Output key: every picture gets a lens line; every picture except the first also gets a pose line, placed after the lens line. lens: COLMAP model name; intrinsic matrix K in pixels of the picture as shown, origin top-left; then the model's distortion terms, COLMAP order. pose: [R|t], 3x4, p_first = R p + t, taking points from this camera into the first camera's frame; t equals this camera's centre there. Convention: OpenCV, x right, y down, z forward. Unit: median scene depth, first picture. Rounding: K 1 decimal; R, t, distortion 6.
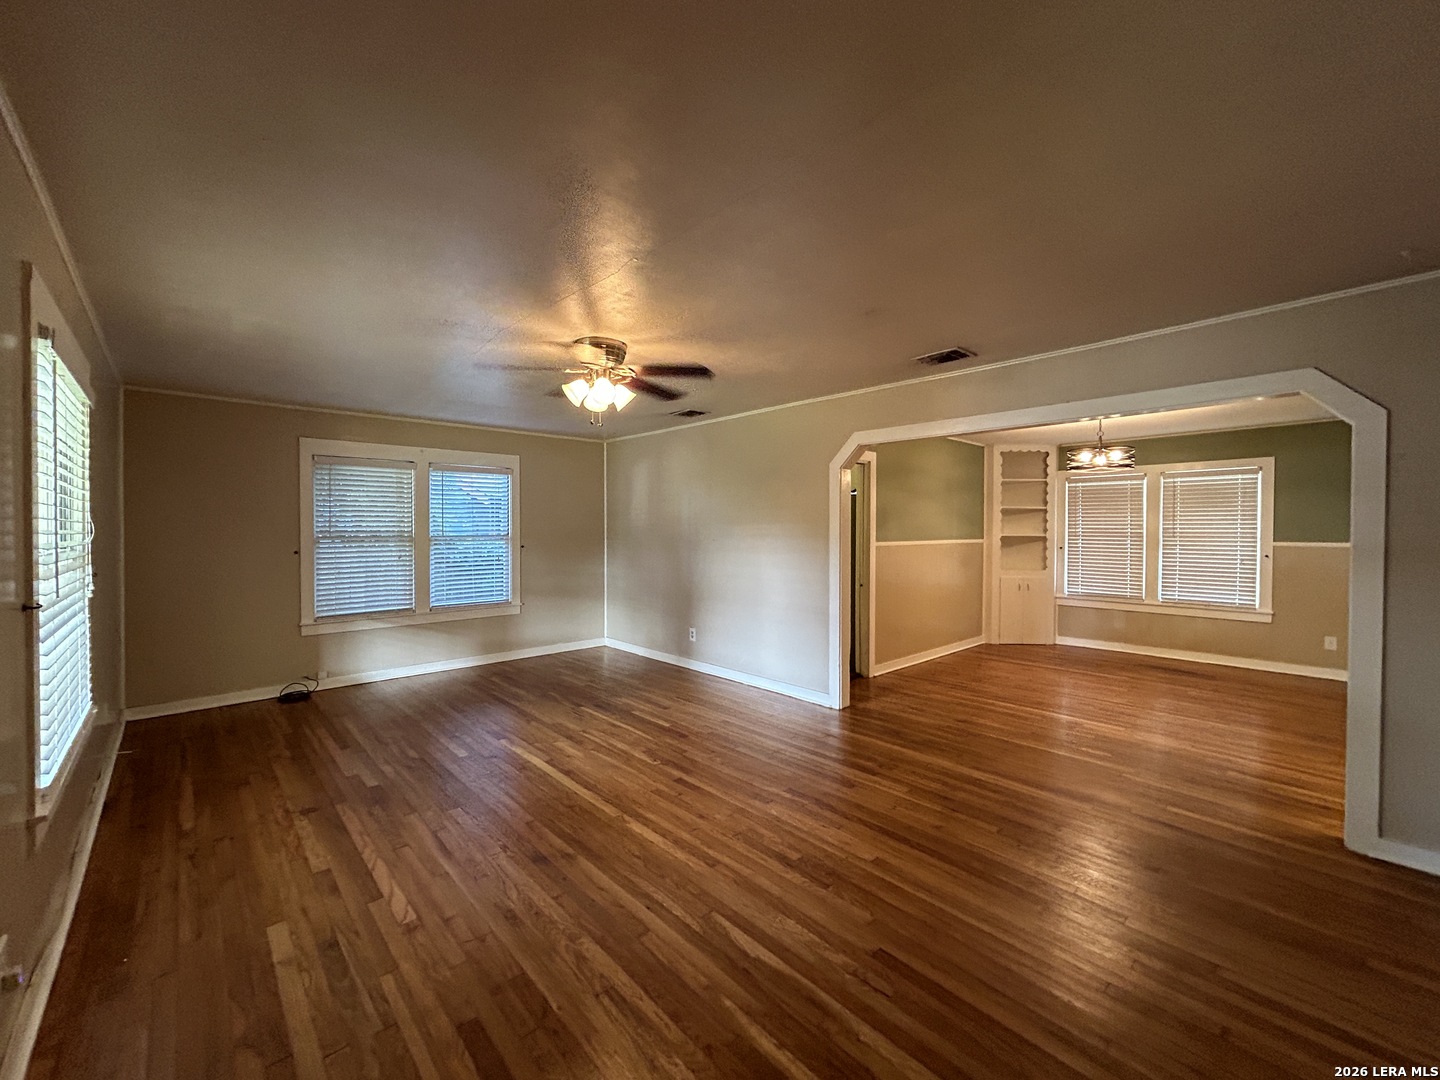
lens RADIAL K [[583.9, 0, 727.7], [0, 583.9, 534.7], [0, 0, 1]] dist [-0.001614, 0.001915]
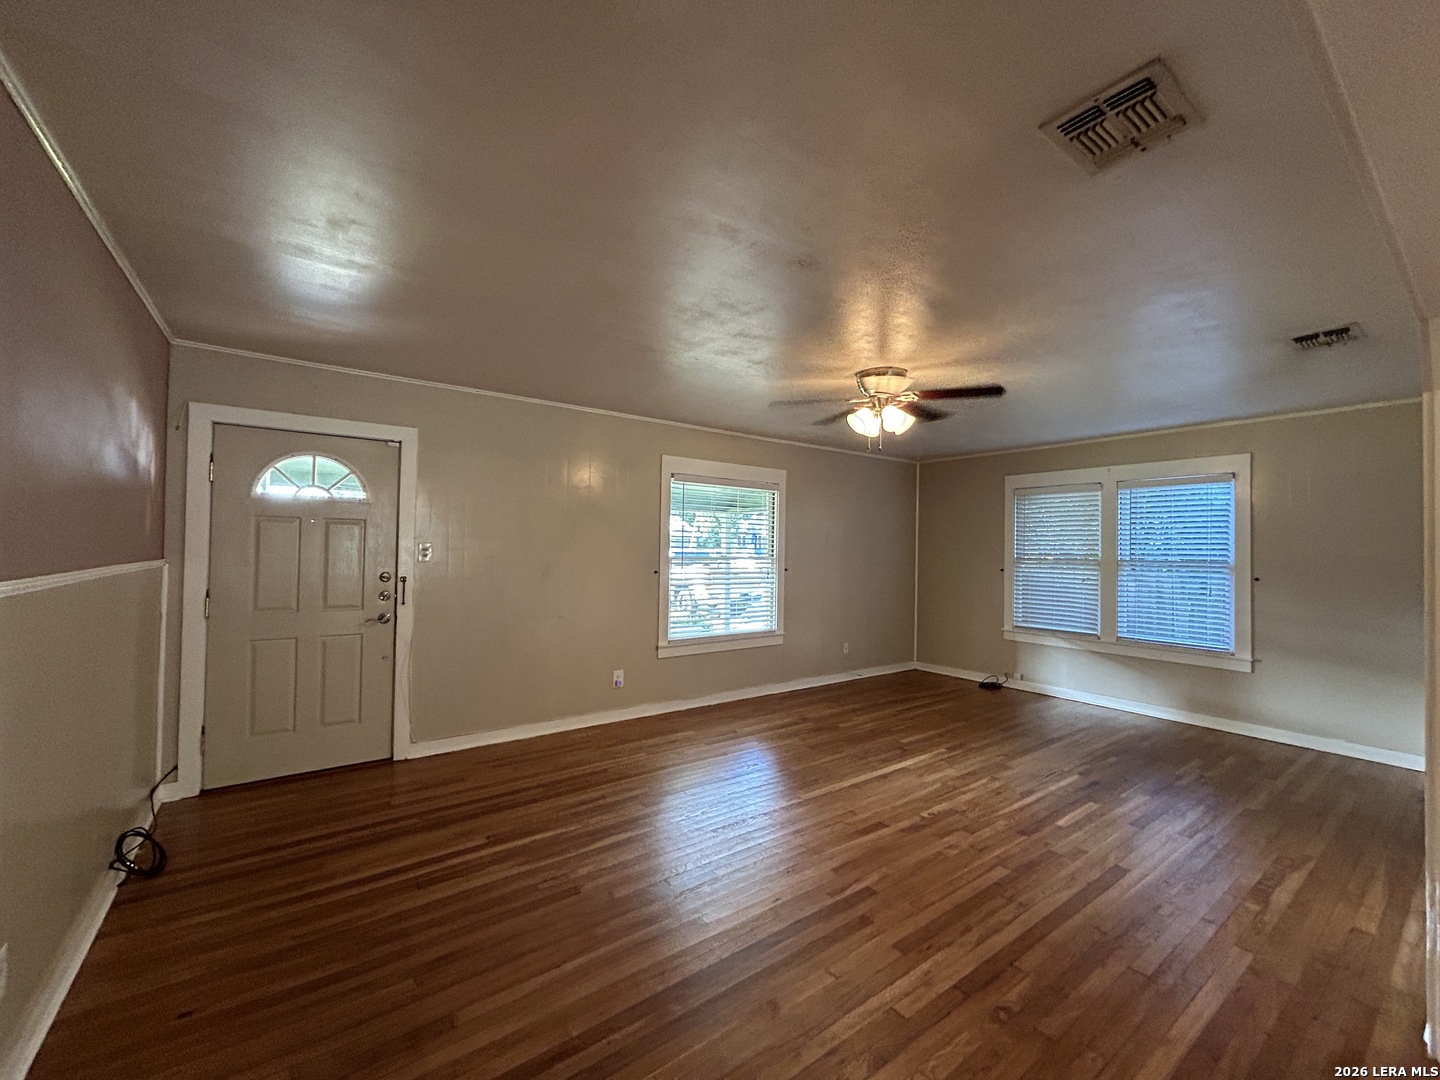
lens RADIAL K [[583.9, 0, 711.1], [0, 583.9, 535.6], [0, 0, 1]] dist [-0.001614, 0.001915]
pose [[-0.125533, -0.020365, -0.991880, 0.643356], [-0.024641, 0.999545, -0.017404, -0.006442], [0.991783, 0.022256, -0.125978, 0.625462]]
